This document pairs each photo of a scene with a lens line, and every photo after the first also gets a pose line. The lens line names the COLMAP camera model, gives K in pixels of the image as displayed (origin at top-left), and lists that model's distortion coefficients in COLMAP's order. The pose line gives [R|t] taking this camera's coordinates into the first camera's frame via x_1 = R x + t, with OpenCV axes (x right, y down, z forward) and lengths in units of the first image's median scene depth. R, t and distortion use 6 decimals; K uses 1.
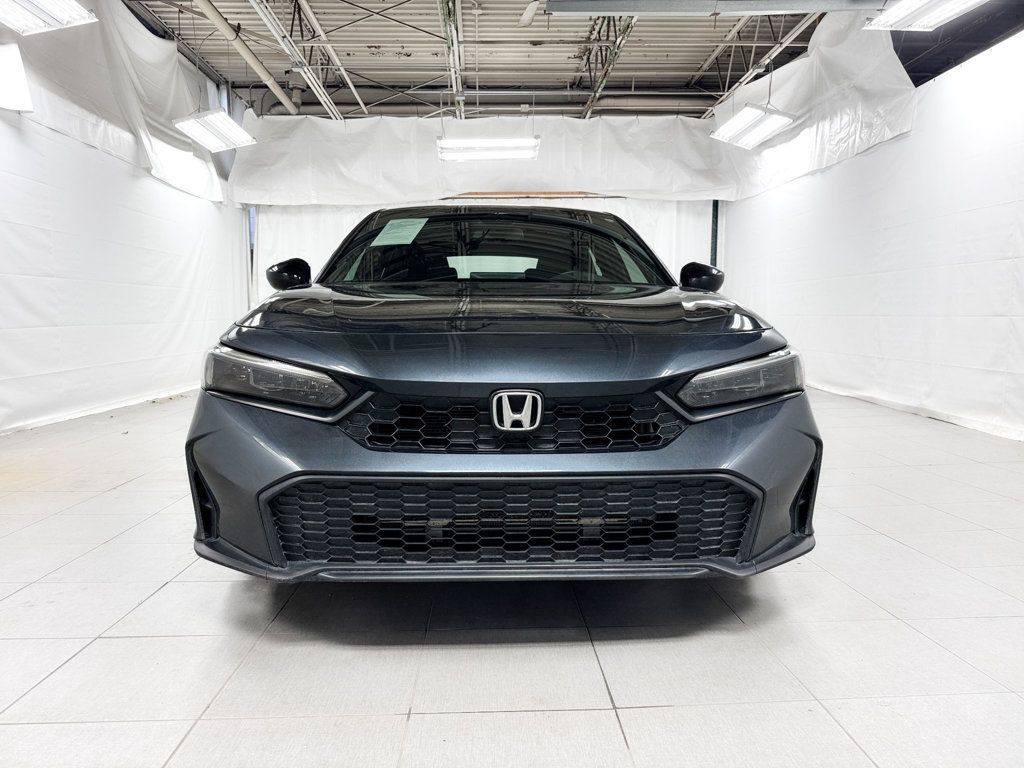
lens RADIAL K [[729.2, 0, 514.9], [0, 729.2, 373.4], [0, 0, 1]] dist [0.063253, -0.071712]
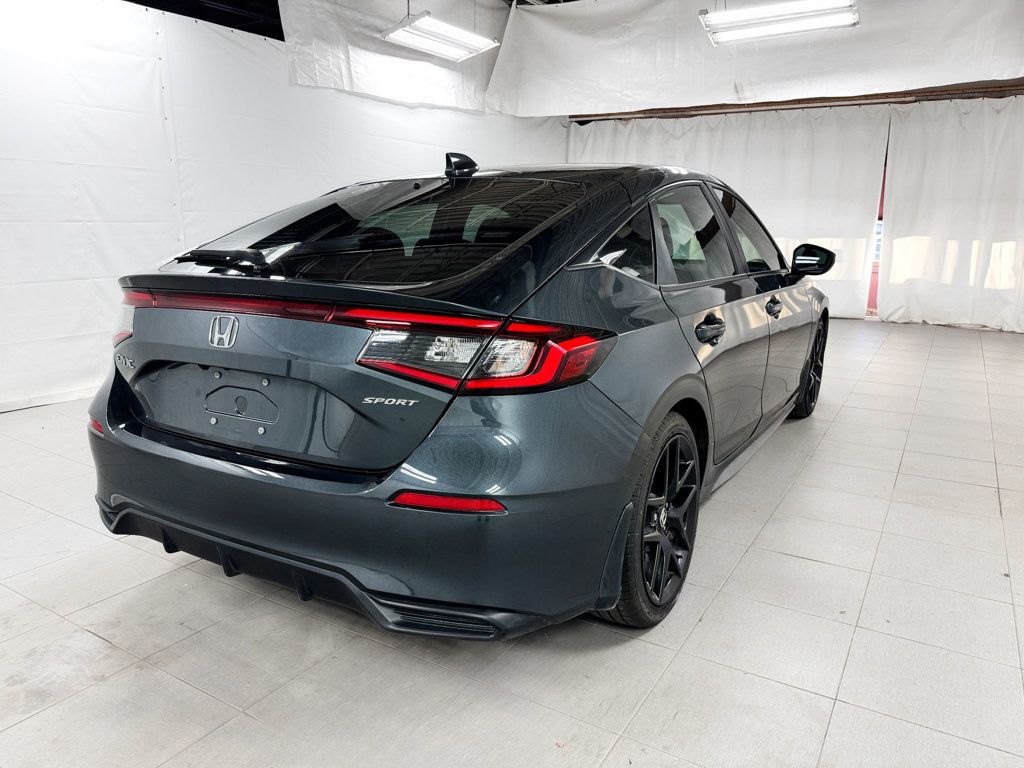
lens RADIAL K [[729.6, 0, 512.0], [0, 729.6, 384.0], [0, 0, 1]] dist [0.021992, -0.023069]
pose [[-0.834527, -0.120623, 0.537601, -0.212245], [0.041579, 0.959170, 0.279756, -0.109442], [-0.549395, 0.255817, -0.795438, 0.844334]]
